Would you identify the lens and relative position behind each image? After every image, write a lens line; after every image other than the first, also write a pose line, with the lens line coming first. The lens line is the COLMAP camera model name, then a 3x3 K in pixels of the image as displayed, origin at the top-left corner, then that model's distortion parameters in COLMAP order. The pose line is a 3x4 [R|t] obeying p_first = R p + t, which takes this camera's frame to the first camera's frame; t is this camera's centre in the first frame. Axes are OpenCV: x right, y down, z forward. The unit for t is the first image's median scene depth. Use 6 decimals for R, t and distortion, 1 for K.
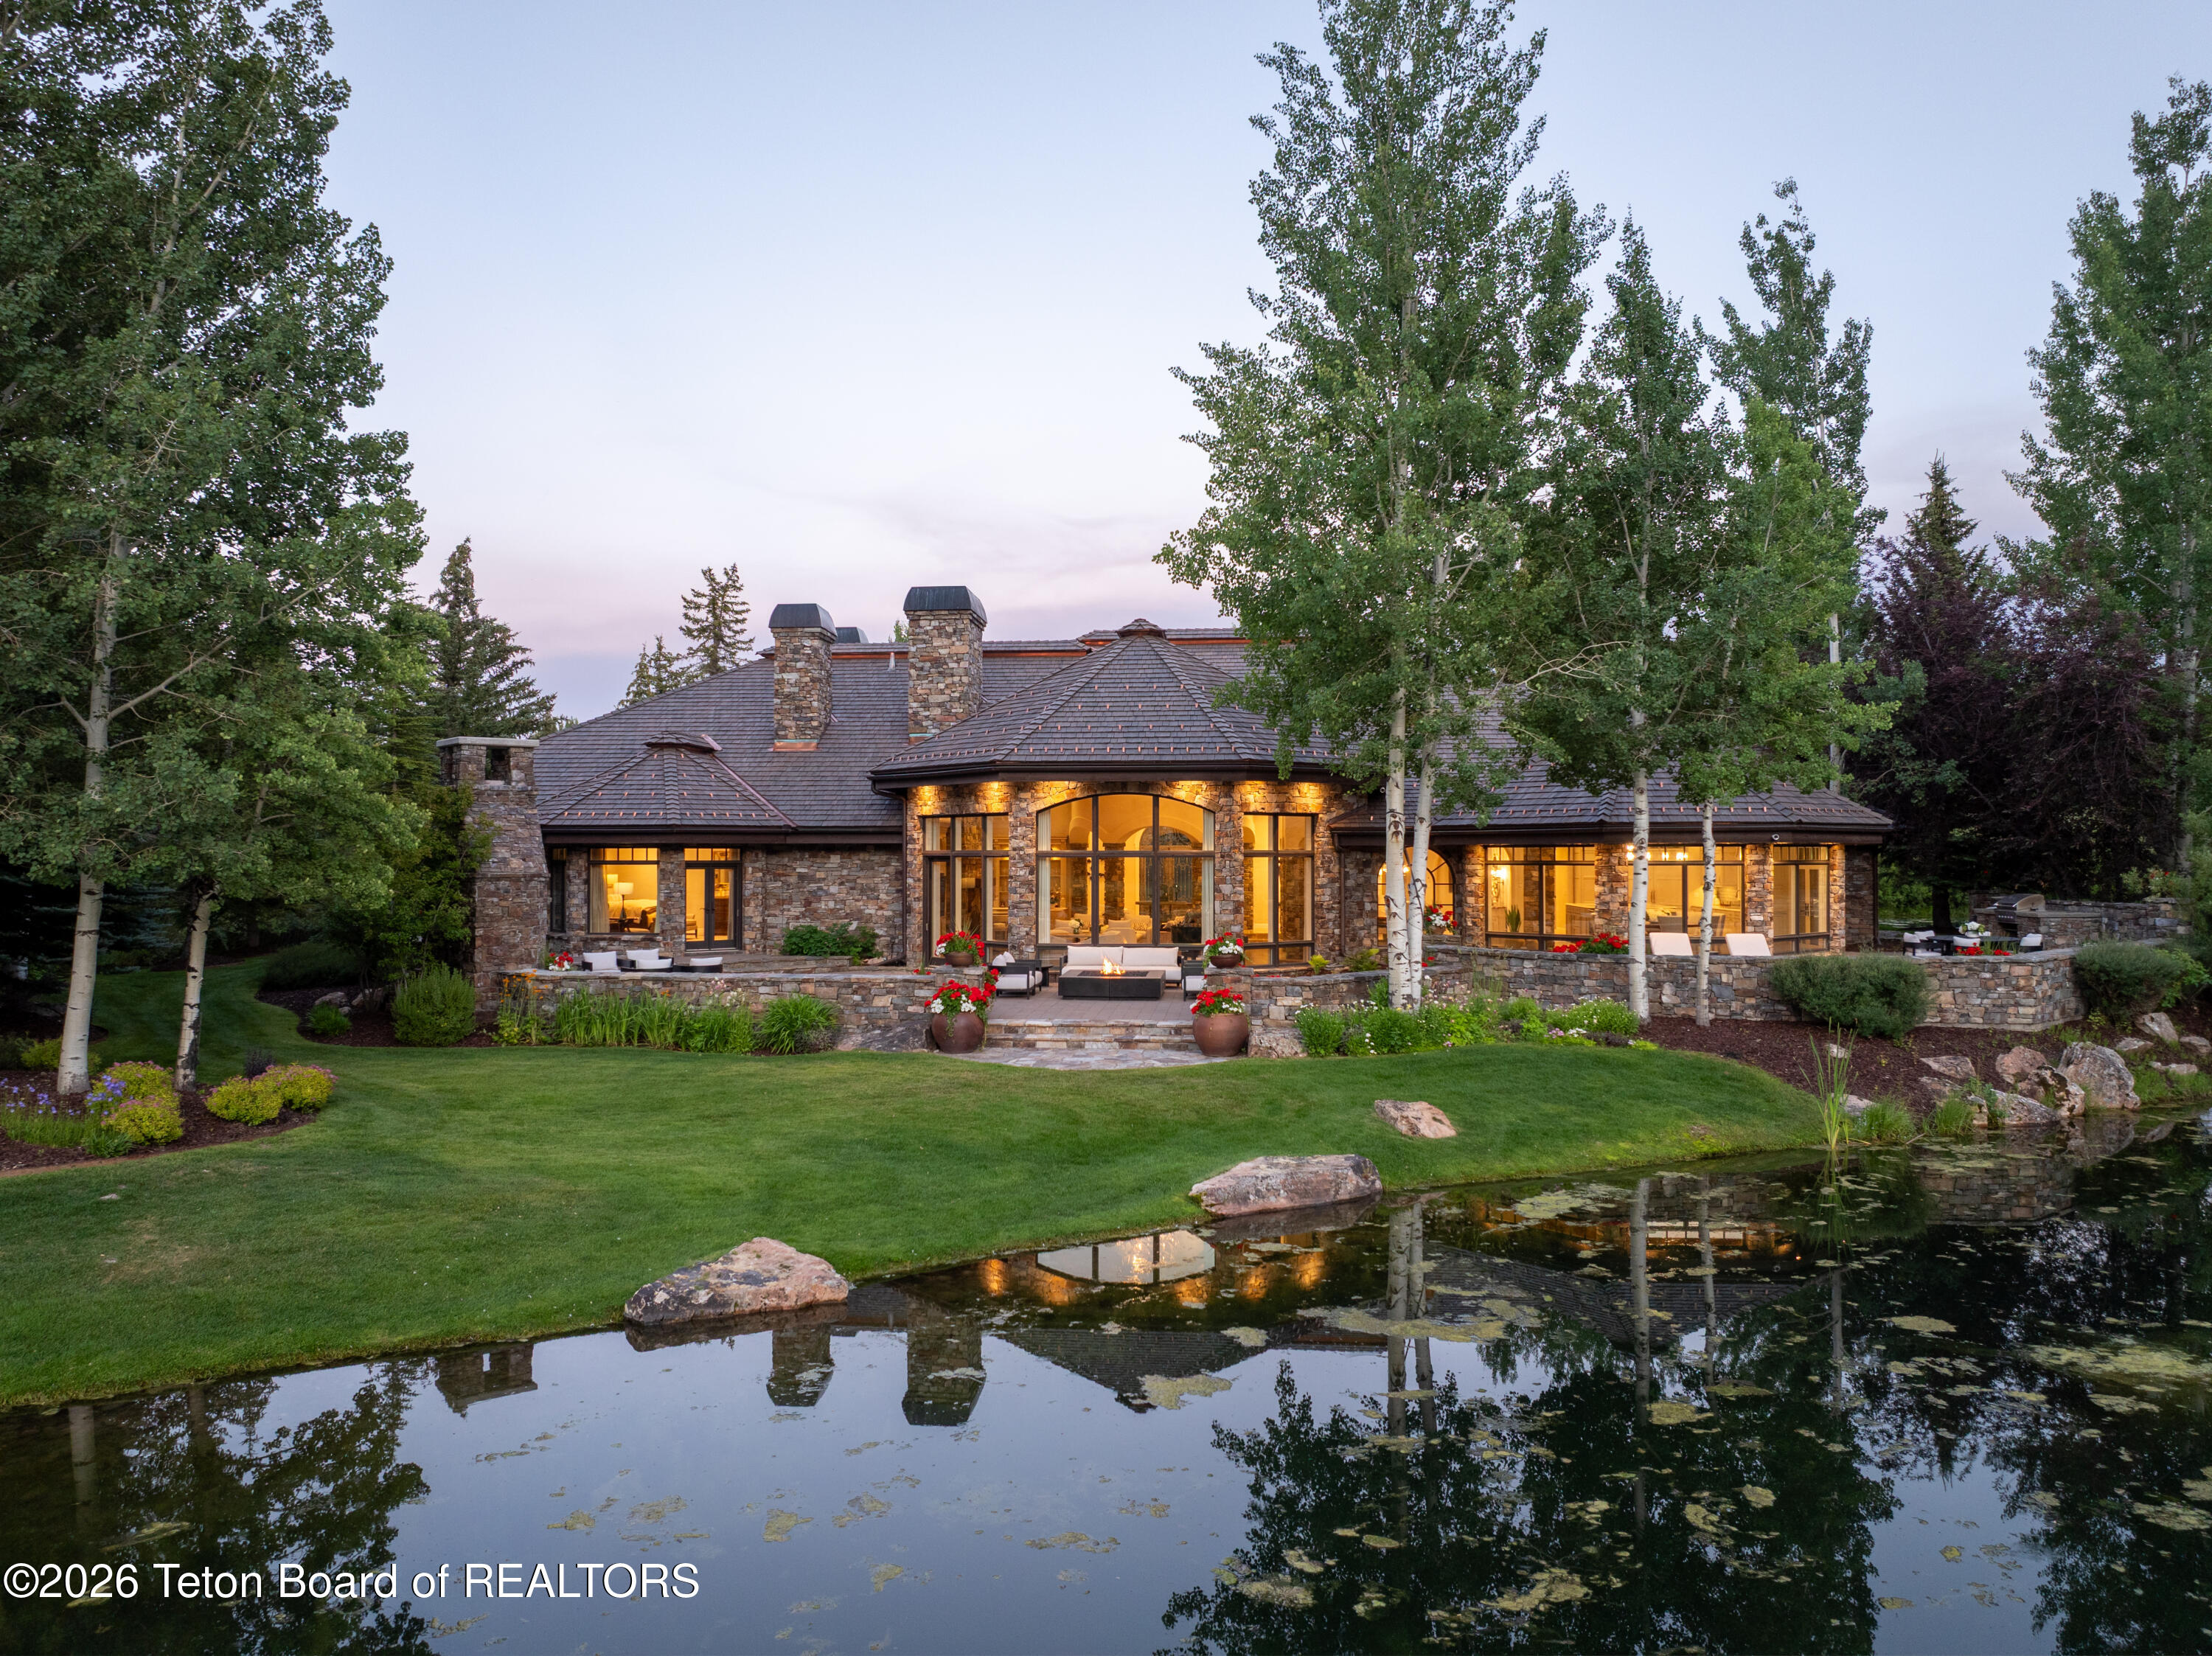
lens RADIAL K [[1542.5, 0, 1105.2], [0, 1542.5, 819.3], [0, 0, 1]] dist [-0.032089, -0.006504]
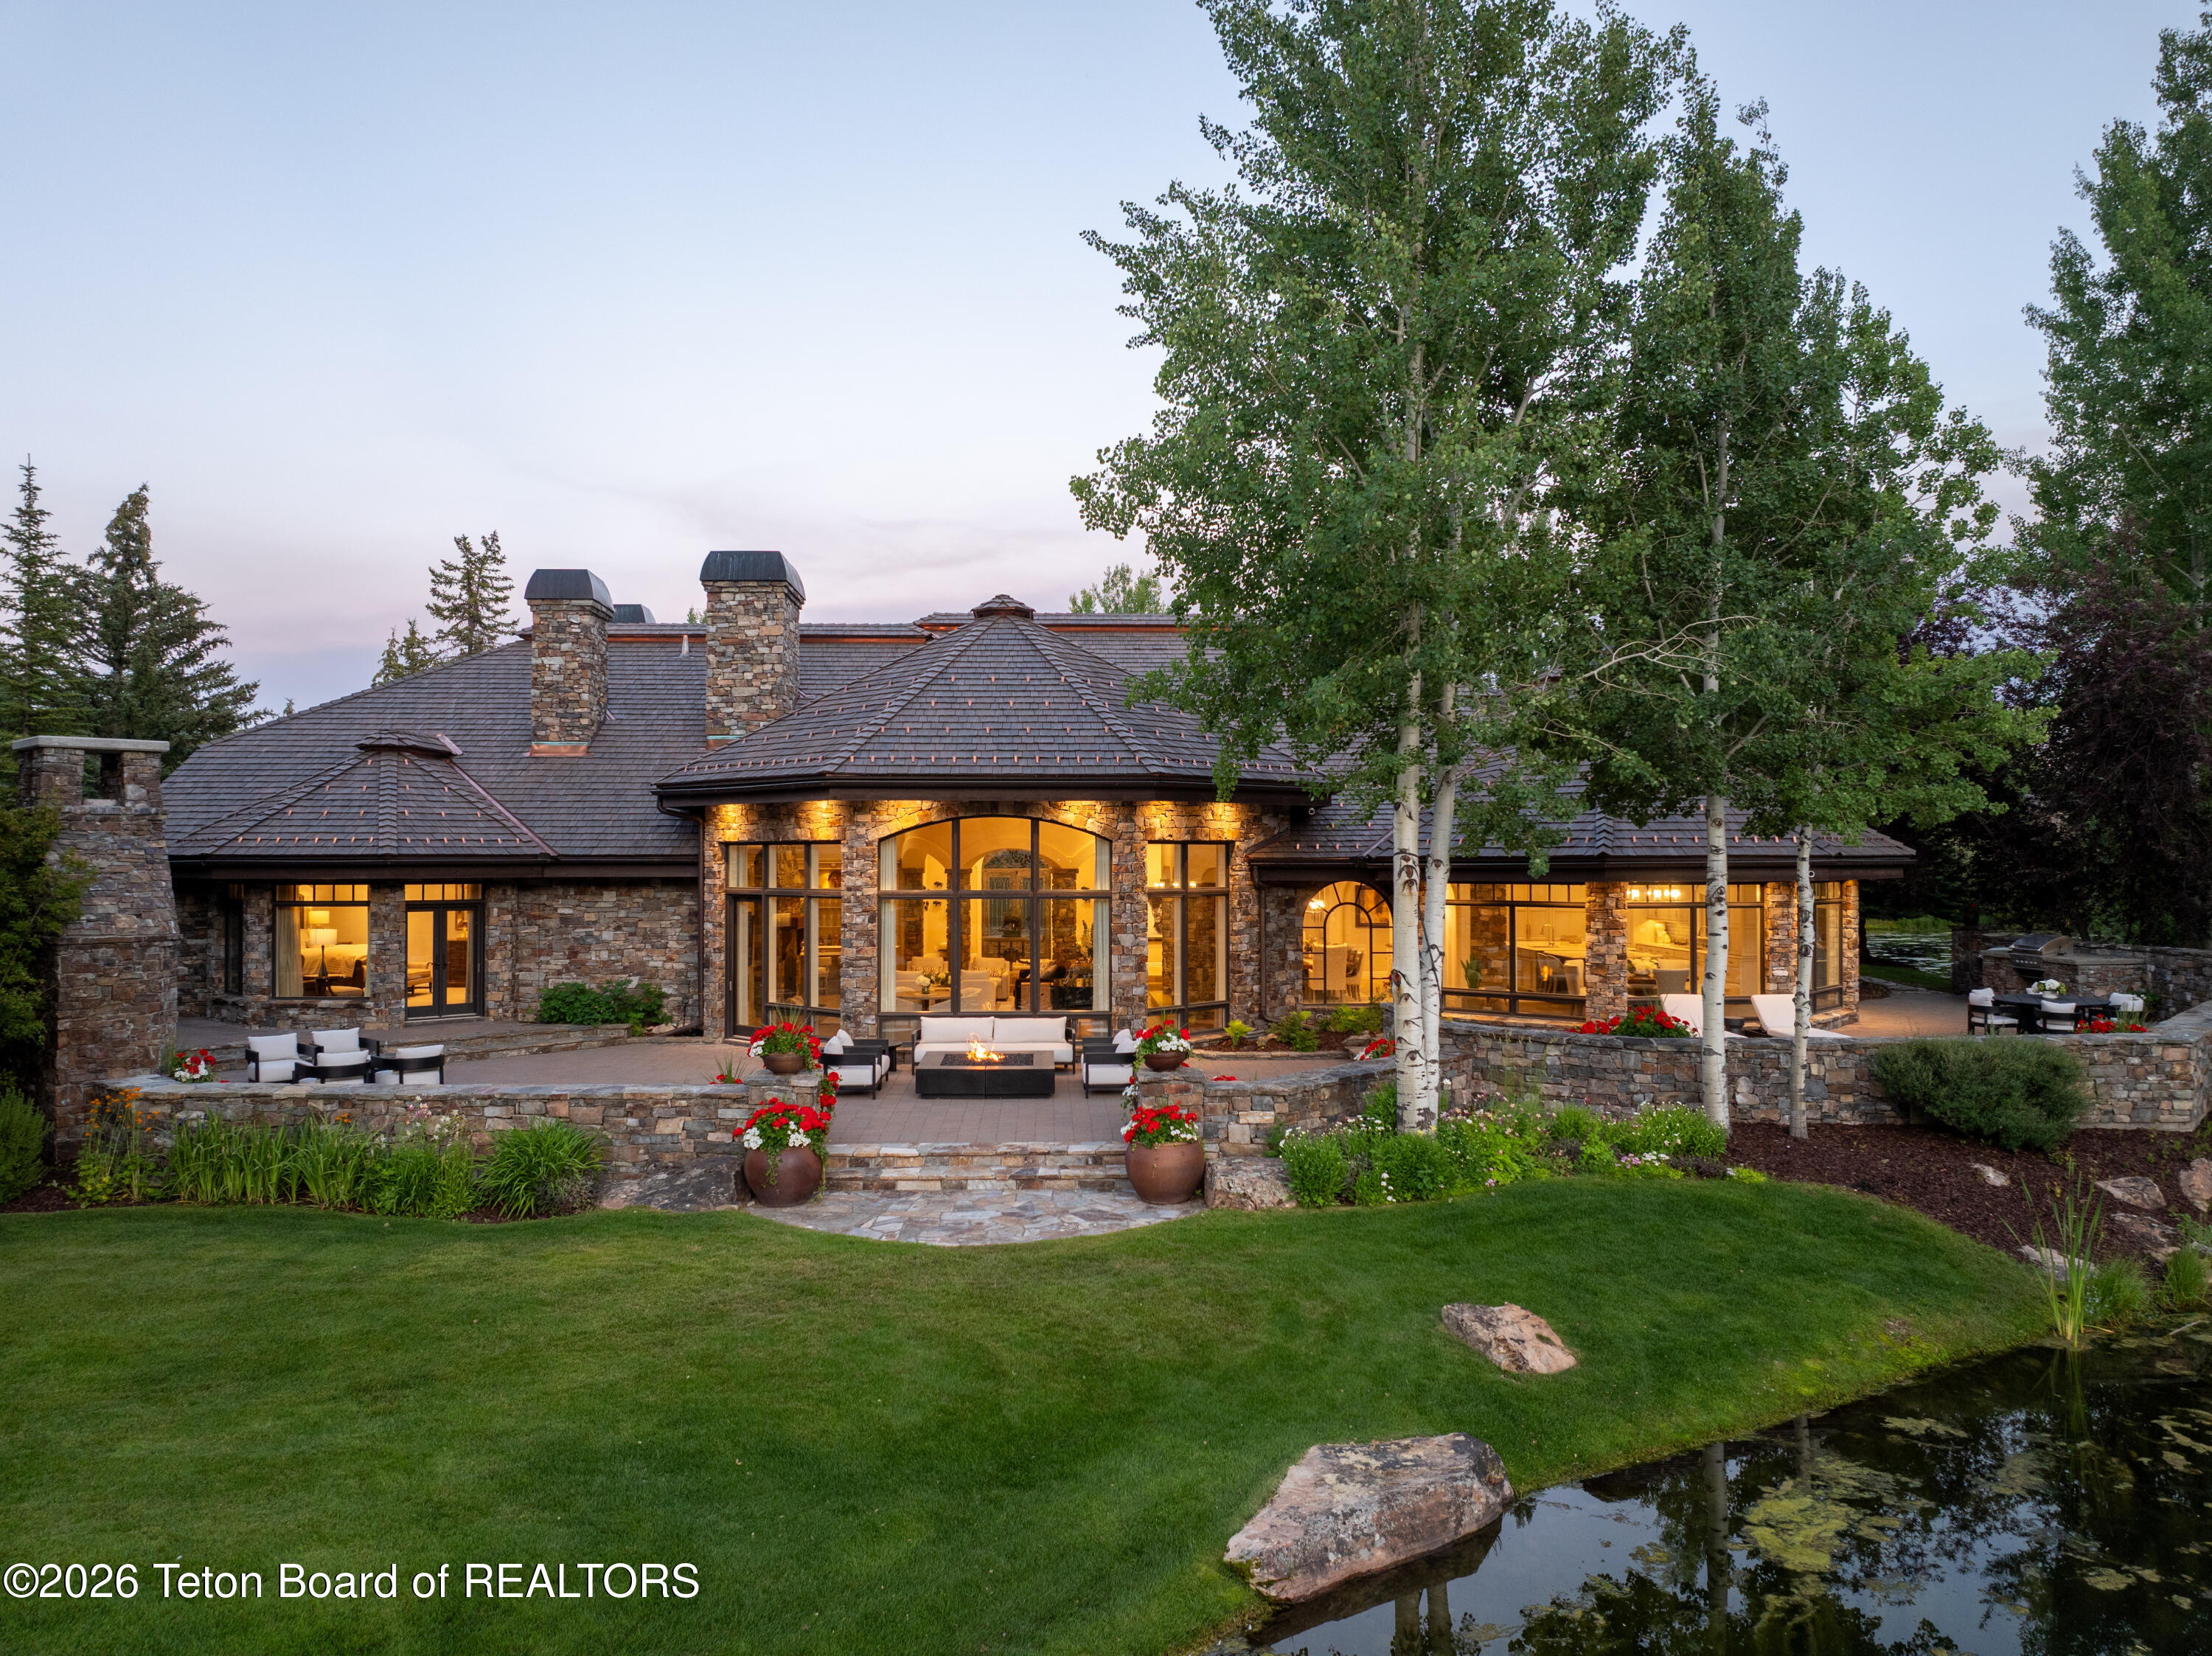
lens RADIAL K [[1549.3, 0, 1101.0], [0, 1549.3, 820.1], [0, 0, 1]] dist [-0.037785, -0.004333]
pose [[0.992070, 0.002082, 0.125667, -0.037827], [-0.001927, 0.999997, -0.001358, -0.016478], [-0.125669, 0.001105, 0.992072, 0.271723]]
